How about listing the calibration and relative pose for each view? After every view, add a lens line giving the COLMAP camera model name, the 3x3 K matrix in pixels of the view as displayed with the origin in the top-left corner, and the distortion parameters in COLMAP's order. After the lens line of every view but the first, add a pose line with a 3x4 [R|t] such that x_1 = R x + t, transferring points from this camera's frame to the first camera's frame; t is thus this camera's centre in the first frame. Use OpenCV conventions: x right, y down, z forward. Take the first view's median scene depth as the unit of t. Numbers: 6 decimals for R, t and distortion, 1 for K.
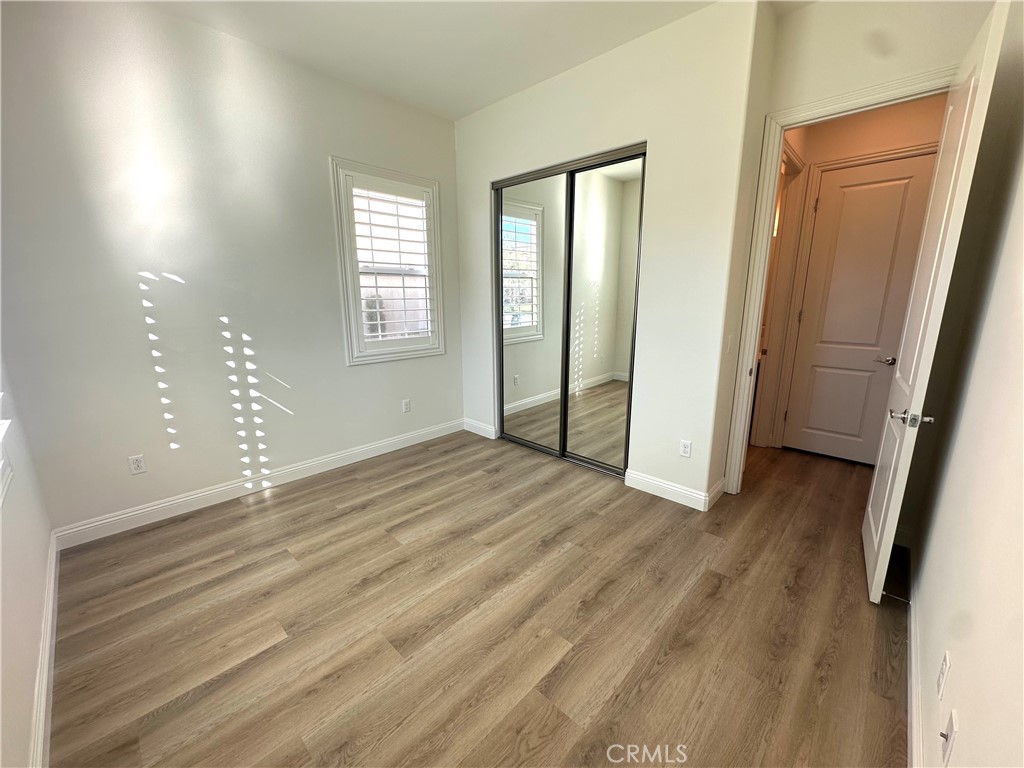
lens RADIAL K [[406.8, 0, 511.6], [0, 406.8, 384.6], [0, 0, 1]] dist [-0.001379, -0.000014]
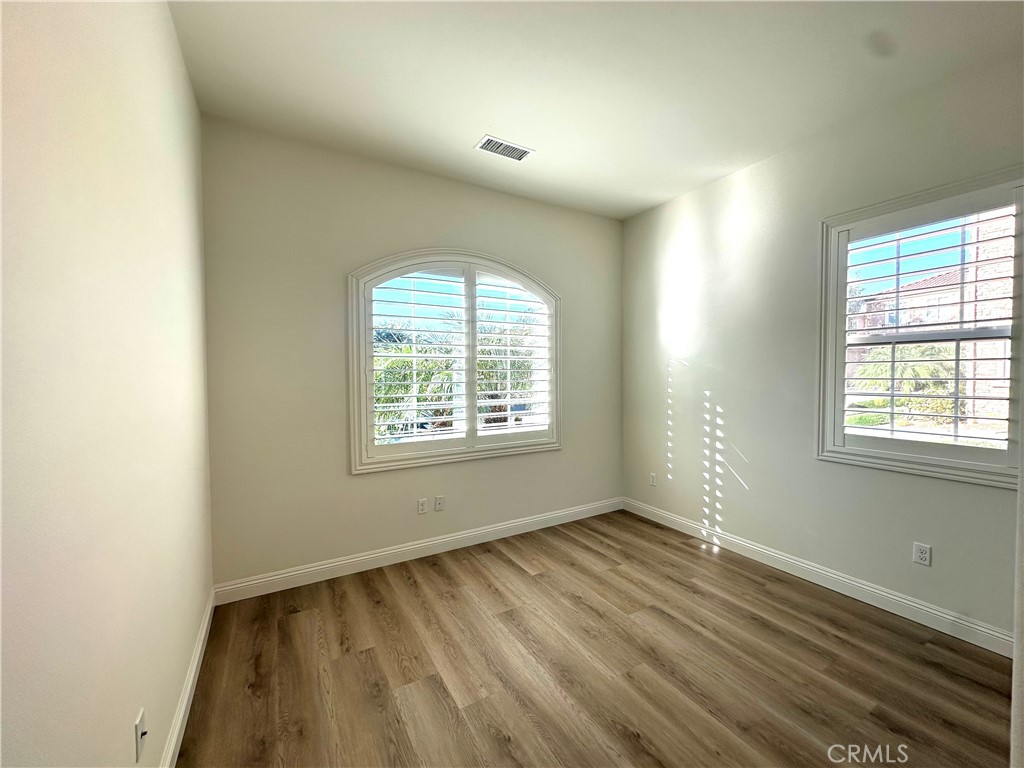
lens RADIAL K [[406.8, 0, 511.6], [0, 406.8, 384.6], [0, 0, 1]] dist [-0.001379, -0.000014]
pose [[-0.280139, 0.028025, -0.959550, 0.724955], [-0.195771, 0.976899, 0.085687, -0.188227], [0.939785, 0.211856, -0.268181, 0.819680]]
